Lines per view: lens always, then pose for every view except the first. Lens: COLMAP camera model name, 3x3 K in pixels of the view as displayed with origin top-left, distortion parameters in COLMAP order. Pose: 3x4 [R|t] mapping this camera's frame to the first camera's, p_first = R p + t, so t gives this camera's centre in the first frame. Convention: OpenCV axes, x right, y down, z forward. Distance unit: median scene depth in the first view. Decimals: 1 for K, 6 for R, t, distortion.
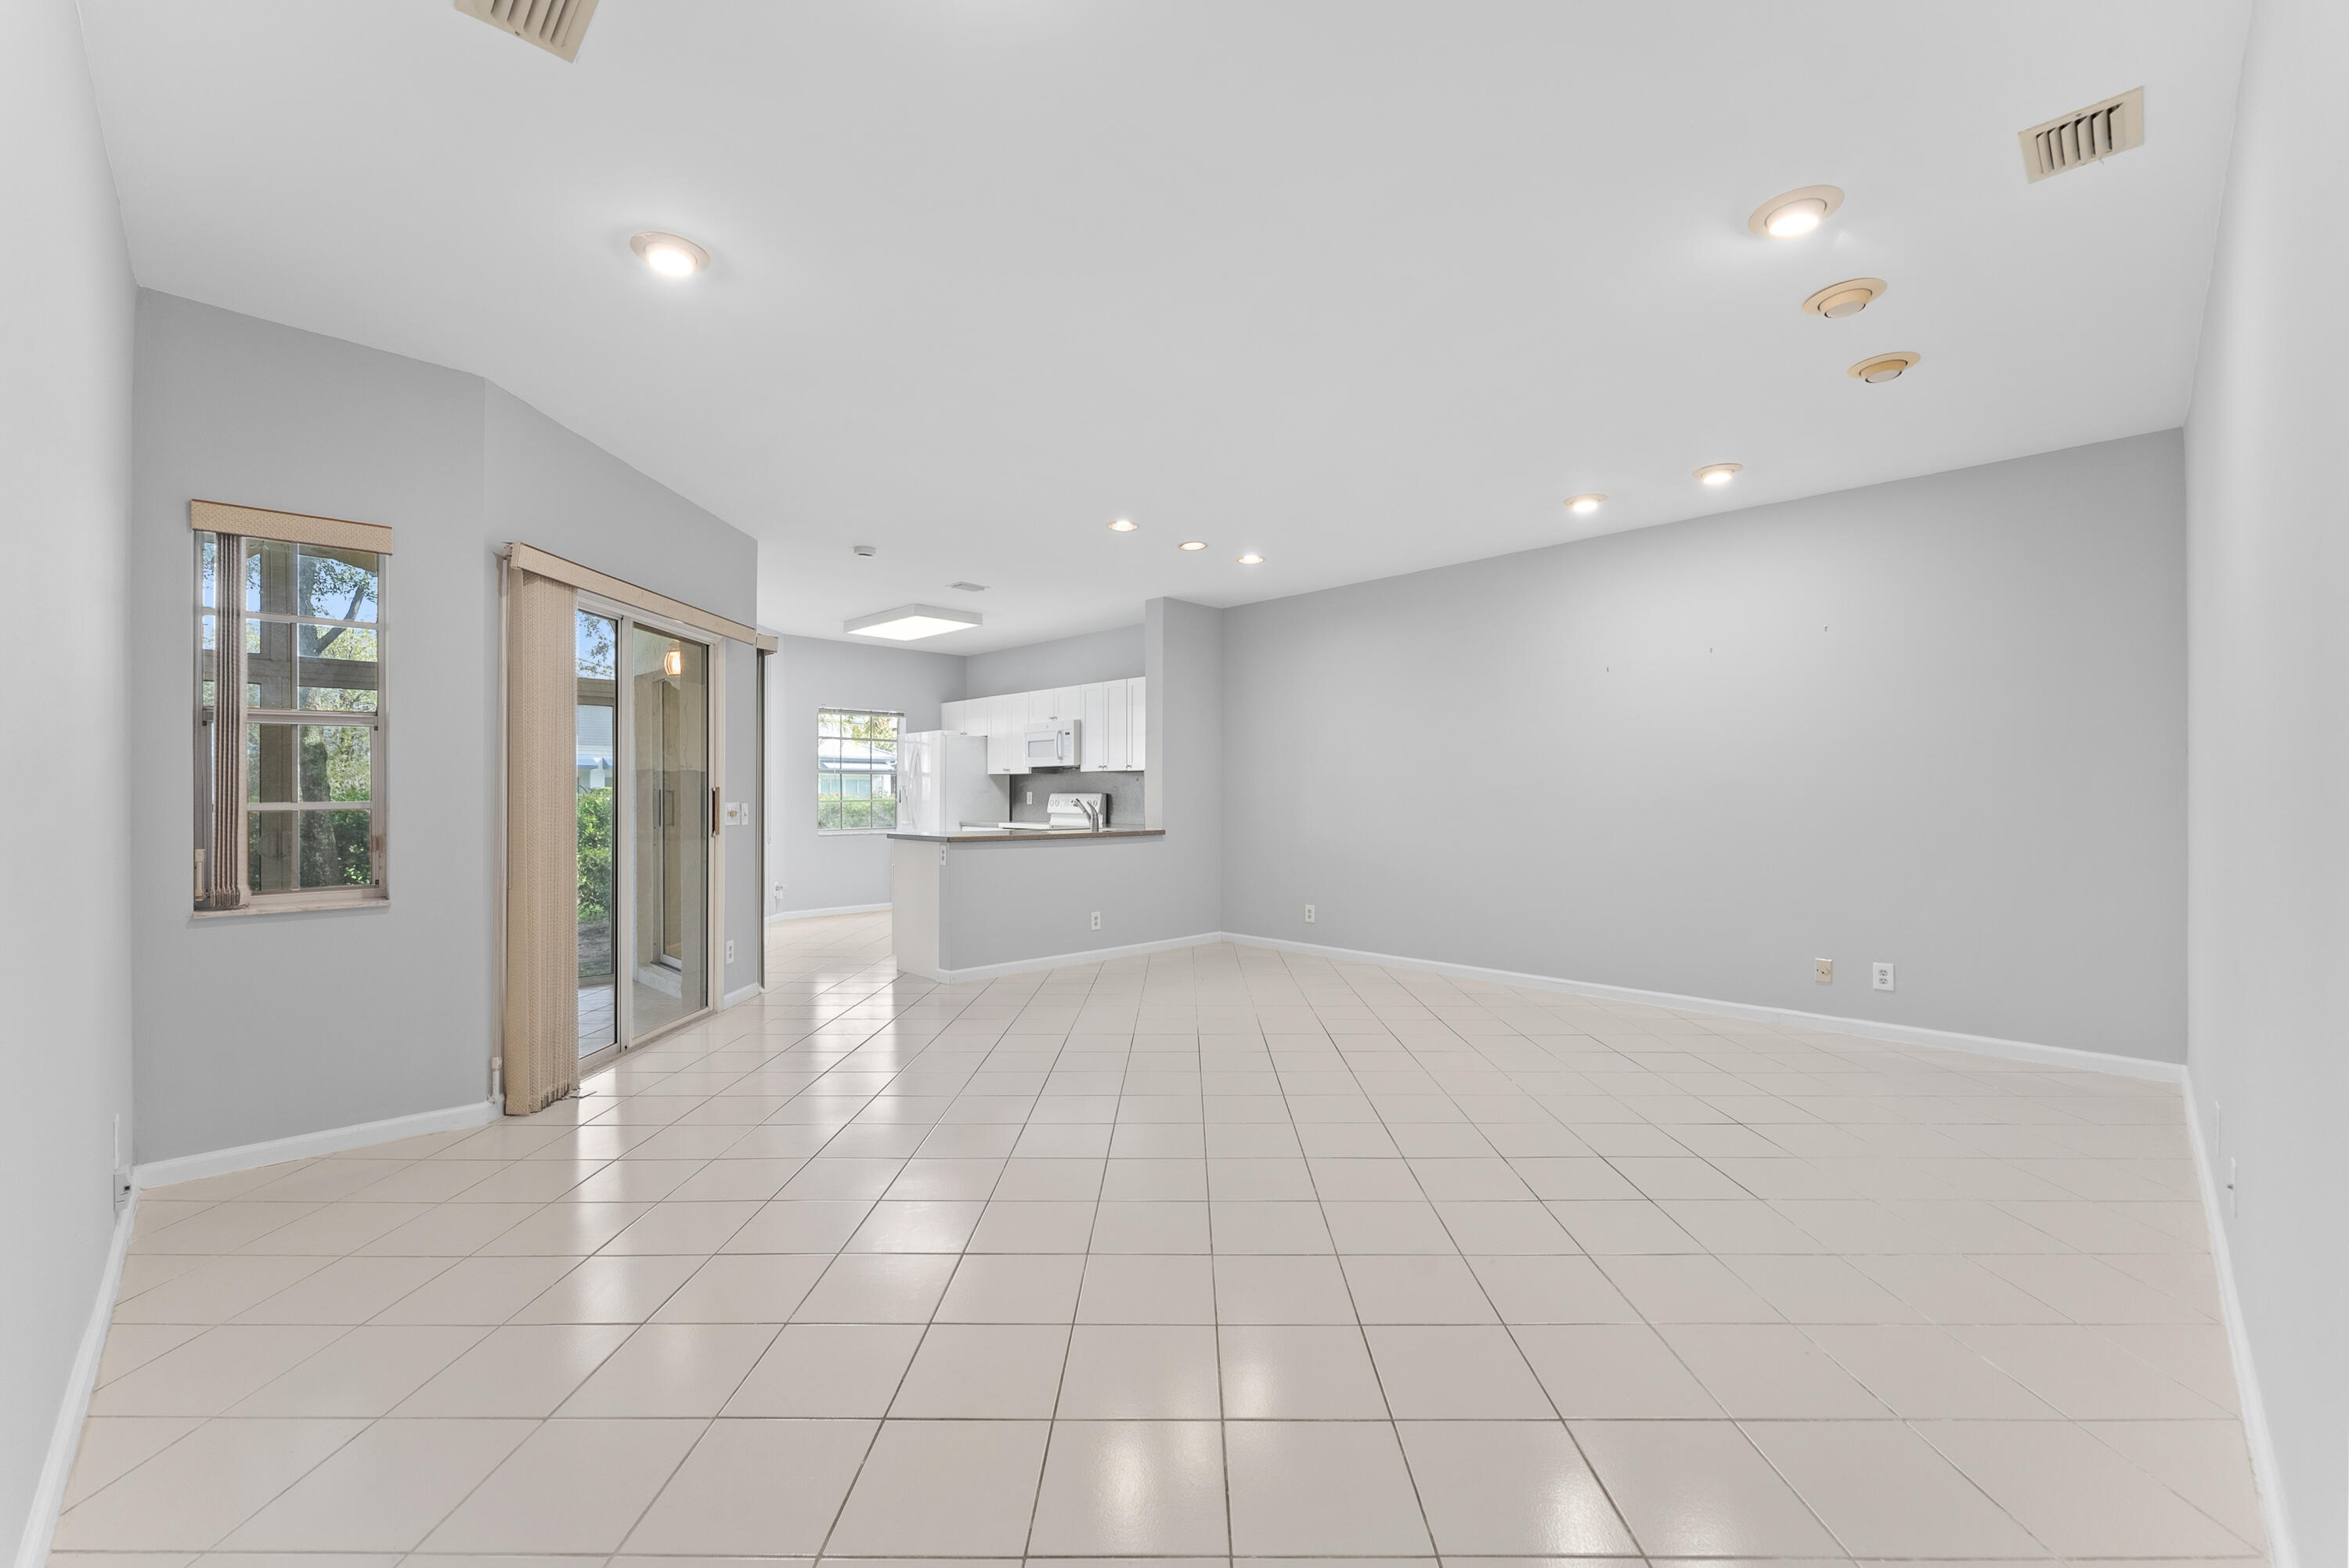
lens RADIAL K [[940.0, 0, 1177.9], [0, 940.0, 795.8], [0, 0, 1]] dist [-0.000146, -0.001504]
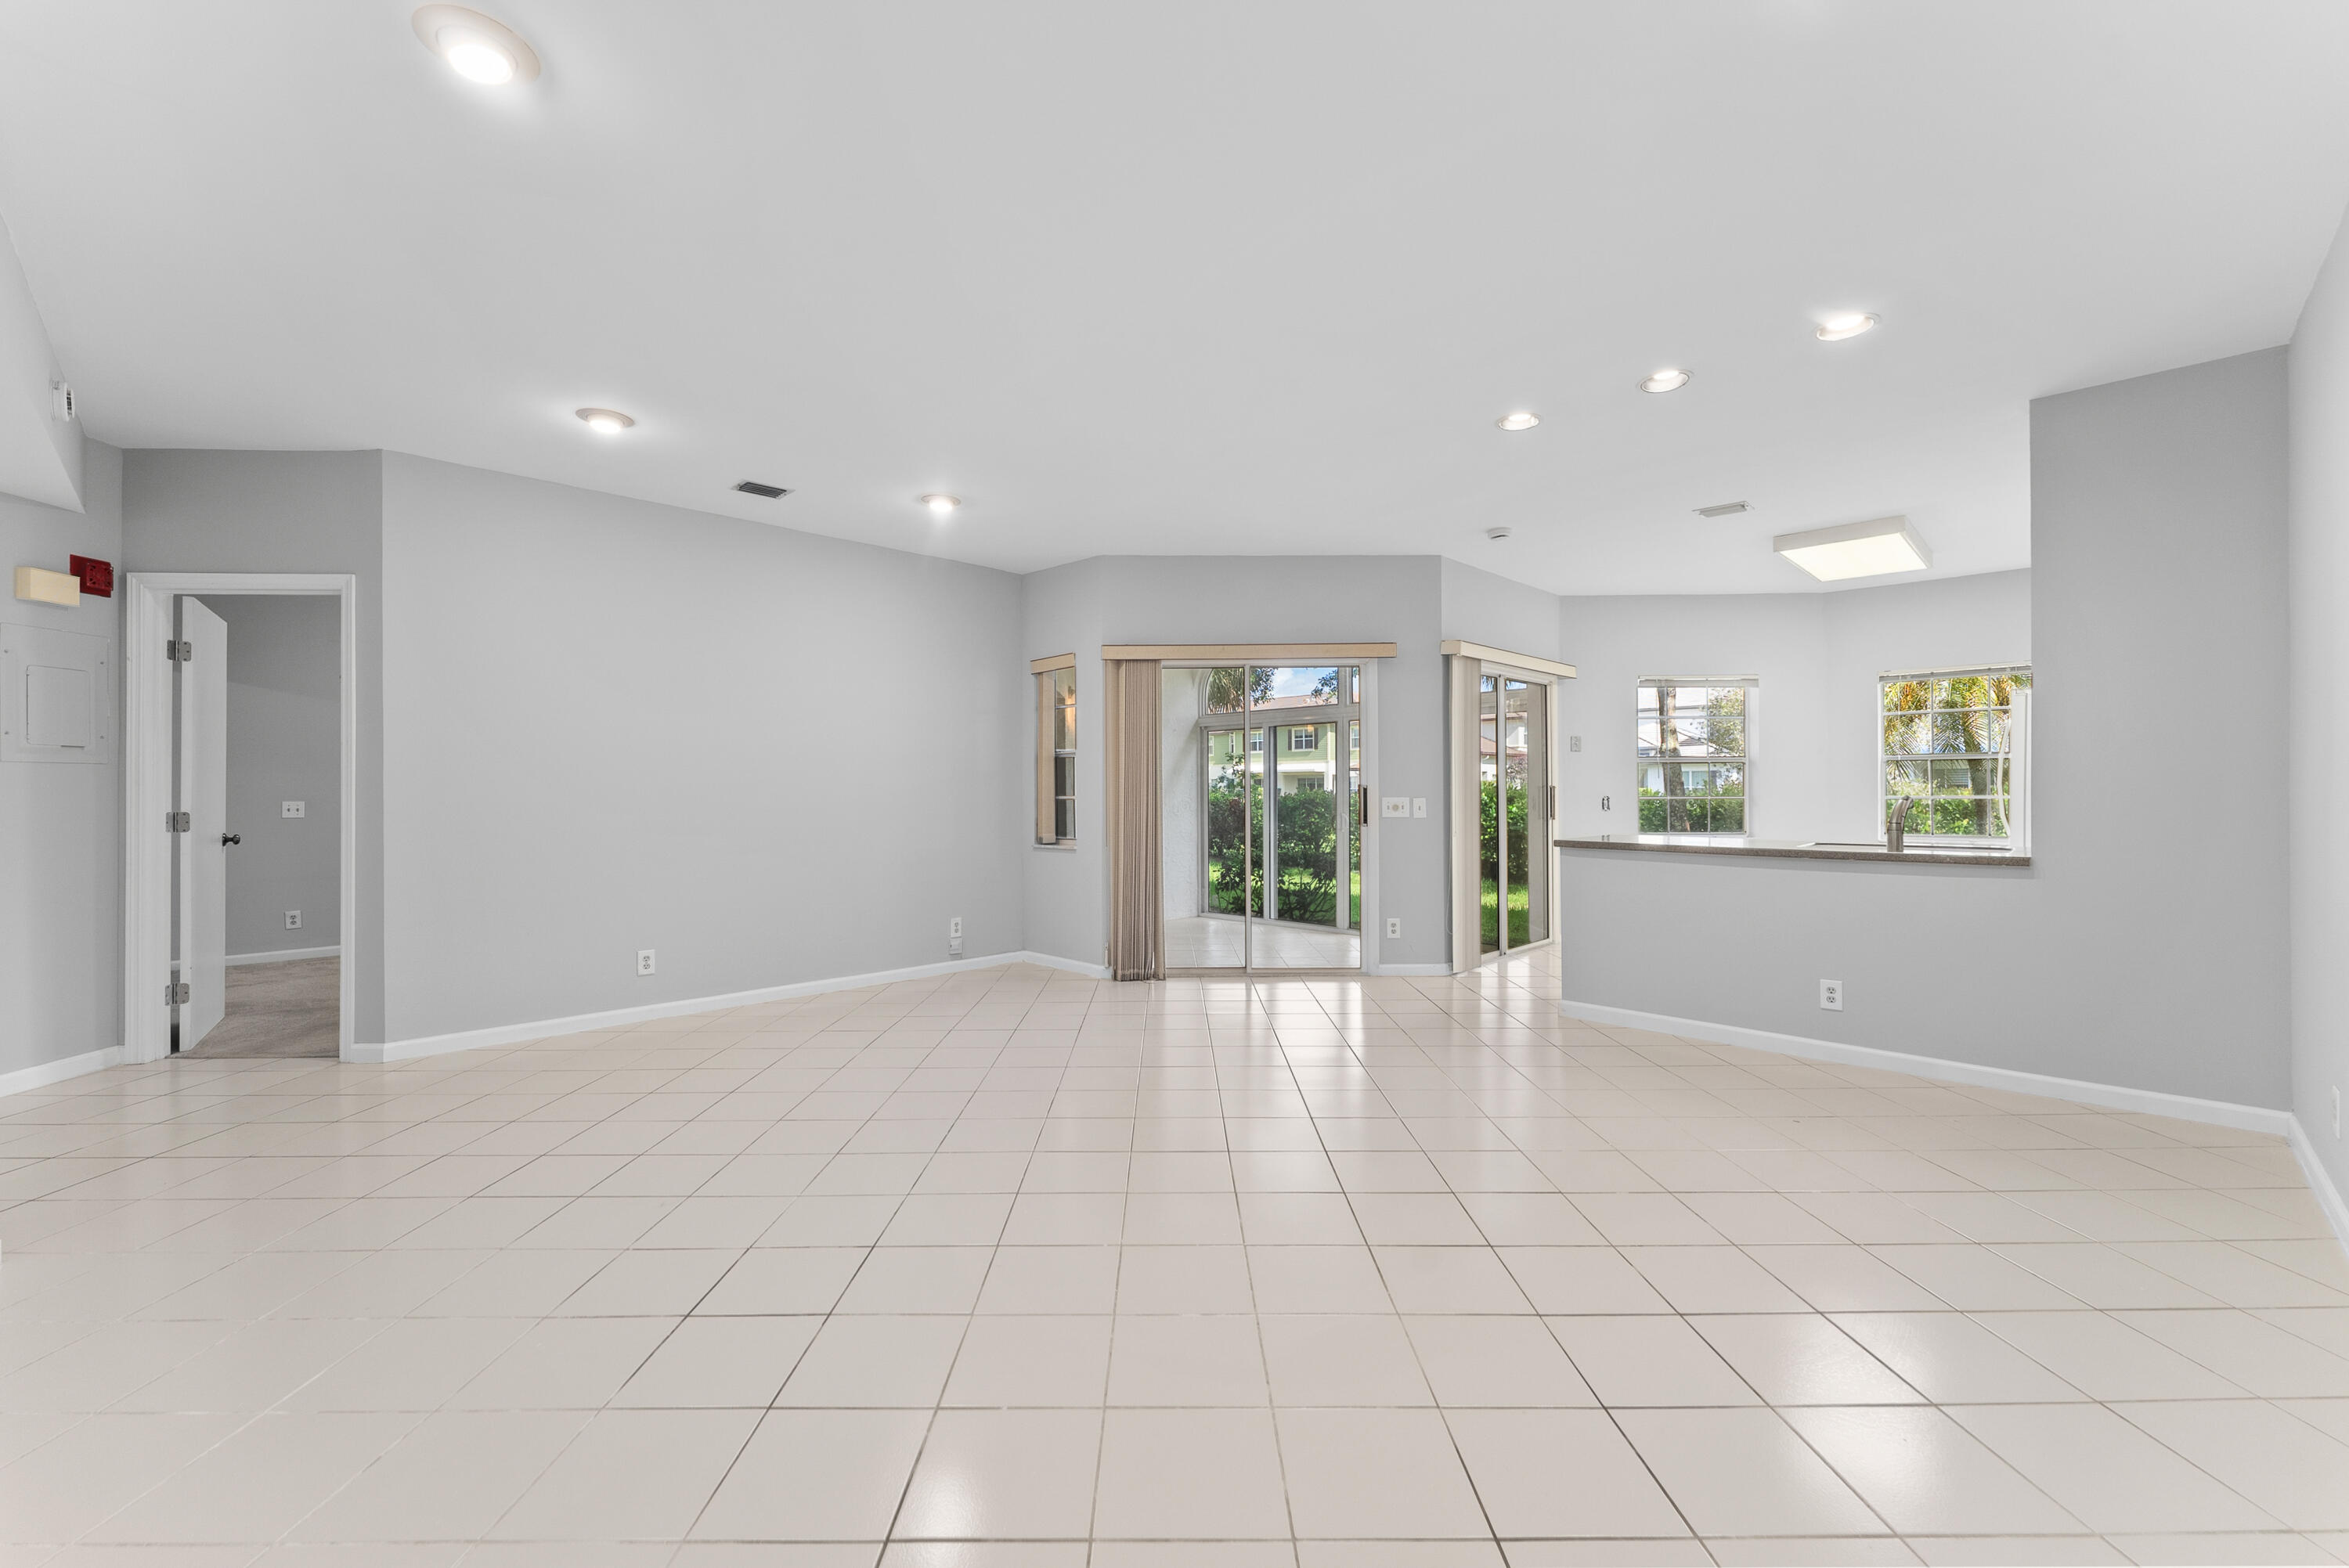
lens RADIAL K [[940.0, 0, 1168.9], [0, 940.0, 788.0], [0, 0, 1]] dist [-0.000146, -0.001504]
pose [[0.004653, -0.002941, -0.999985, 0.492014], [0.004994, 0.999983, -0.002918, -0.002306], [0.999977, -0.004980, 0.004668, 0.525954]]
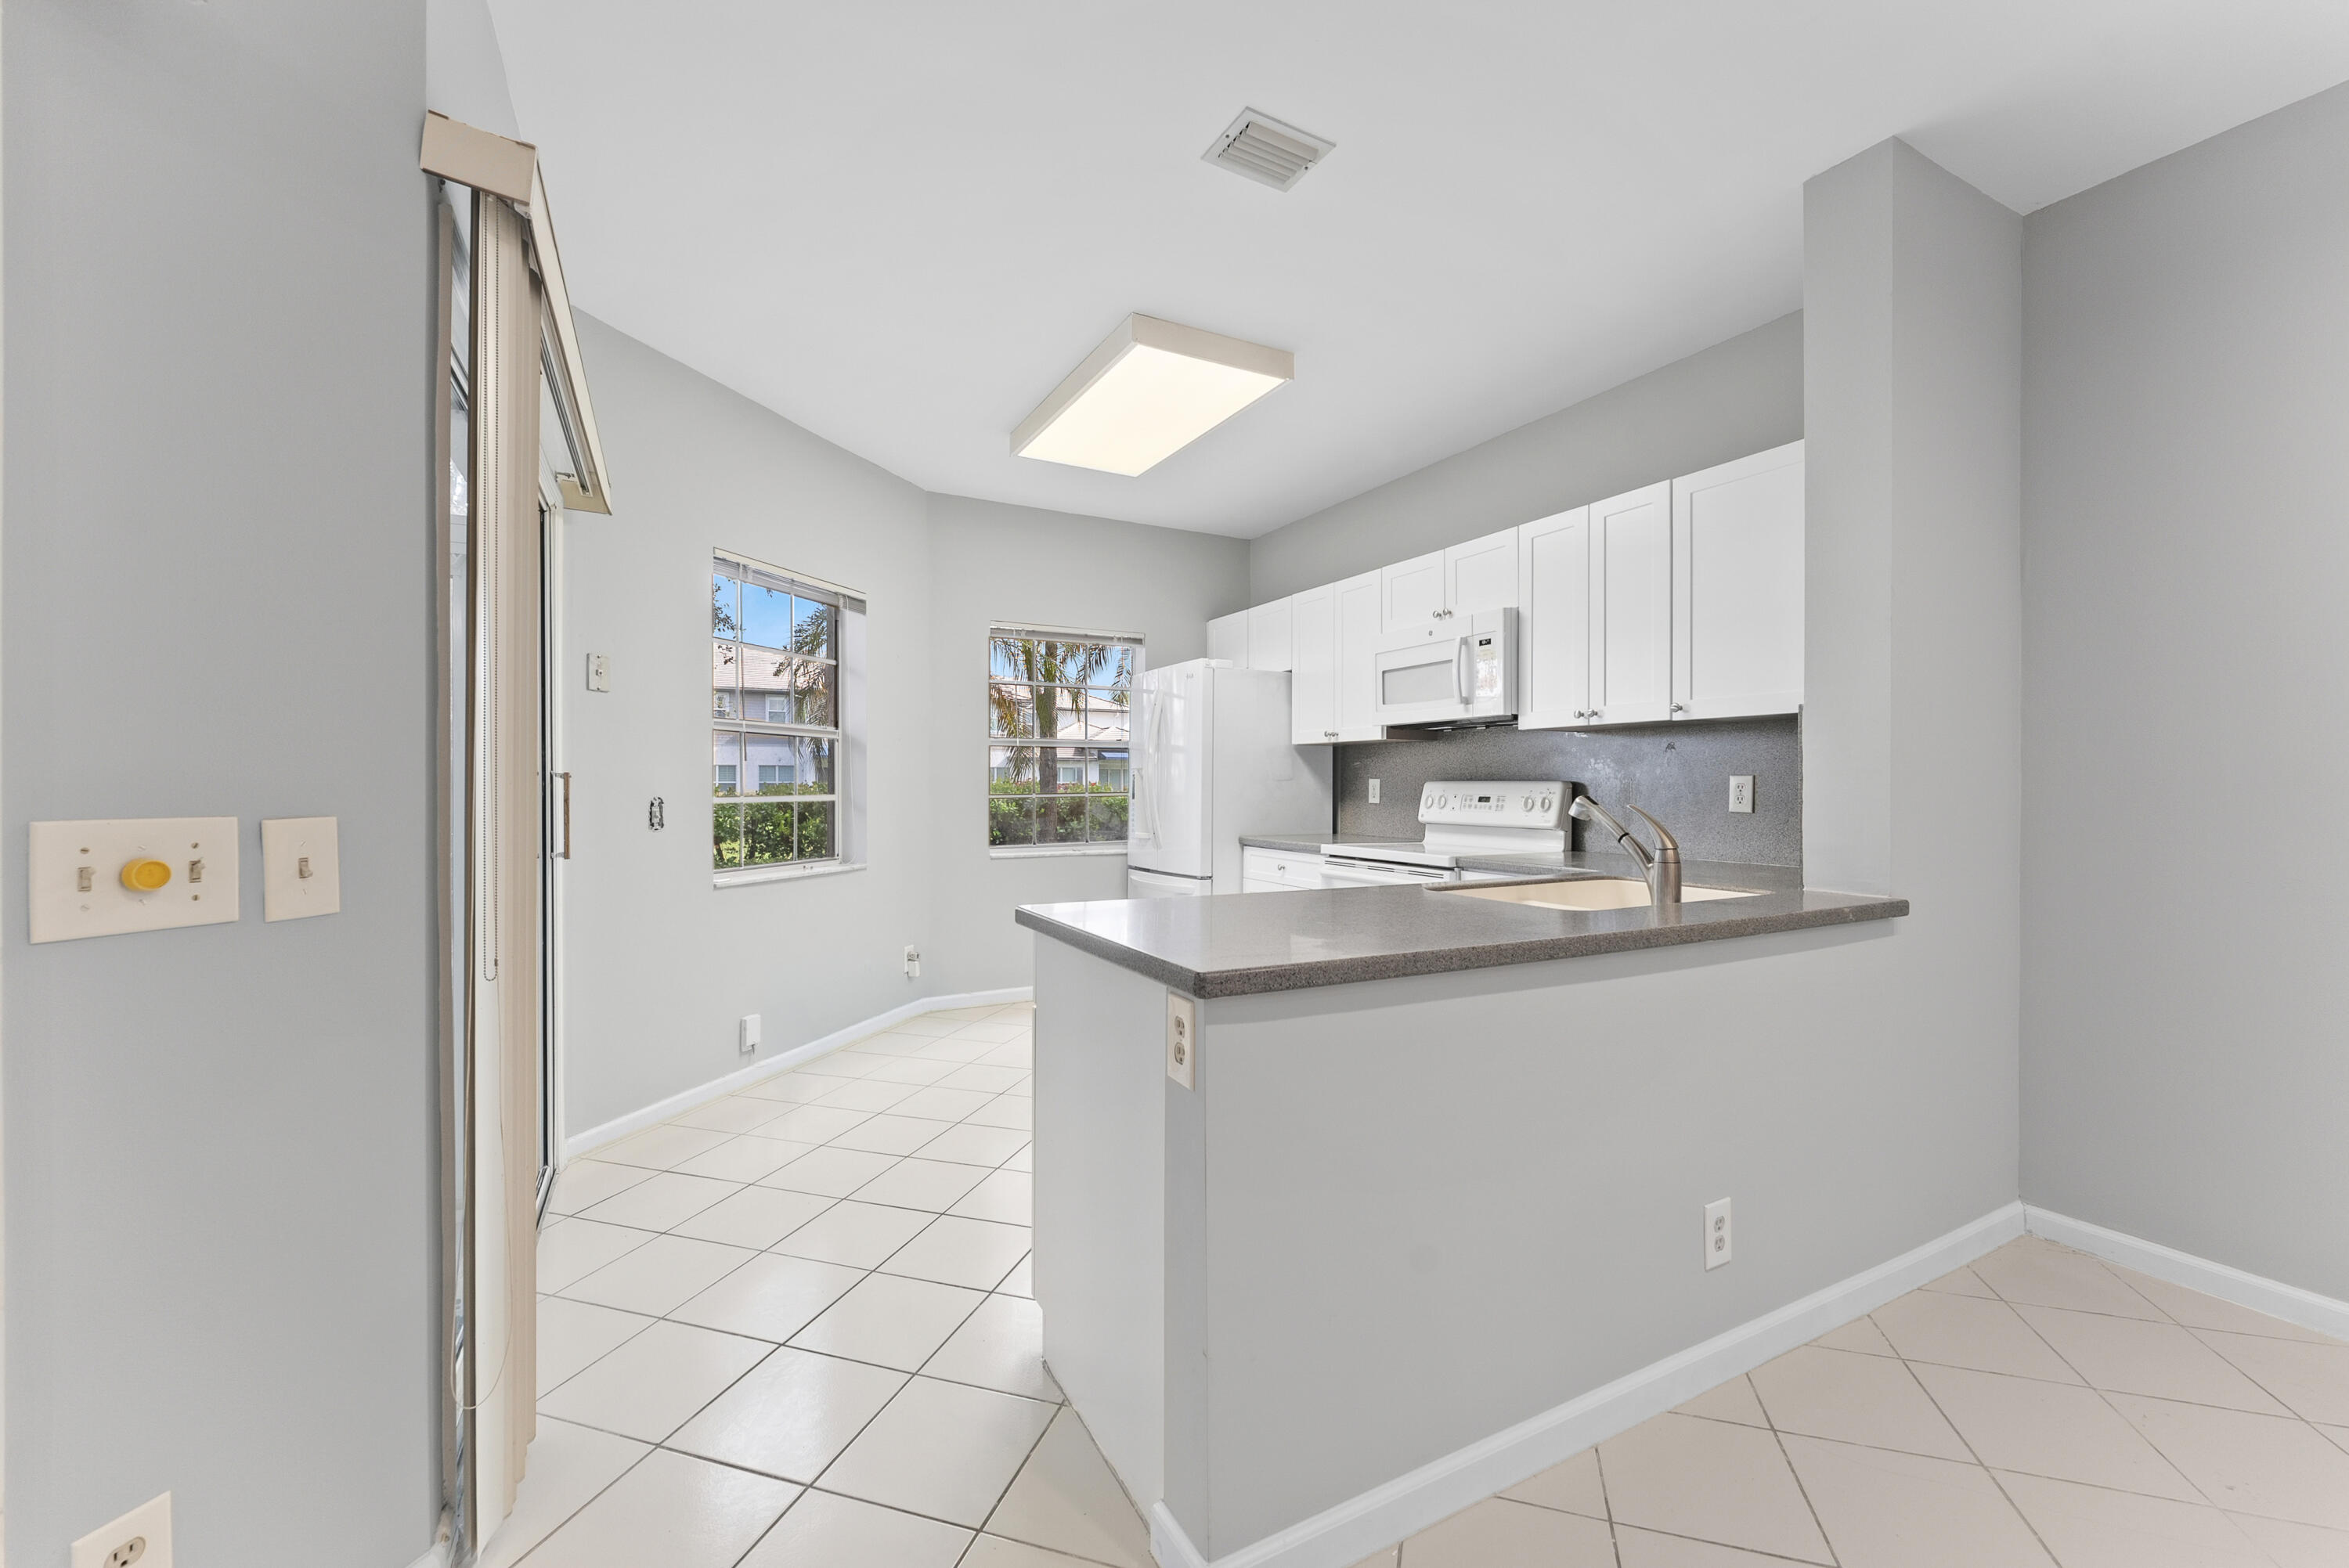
lens RADIAL K [[940.0, 0, 1177.2], [0, 940.0, 794.7], [0, 0, 1]] dist [-0.000146, -0.001504]
pose [[0.958263, 0.005069, -0.285842, -0.150645], [-0.002120, 0.999941, 0.010626, -0.000869], [0.285879, -0.009577, 0.958218, 0.638504]]
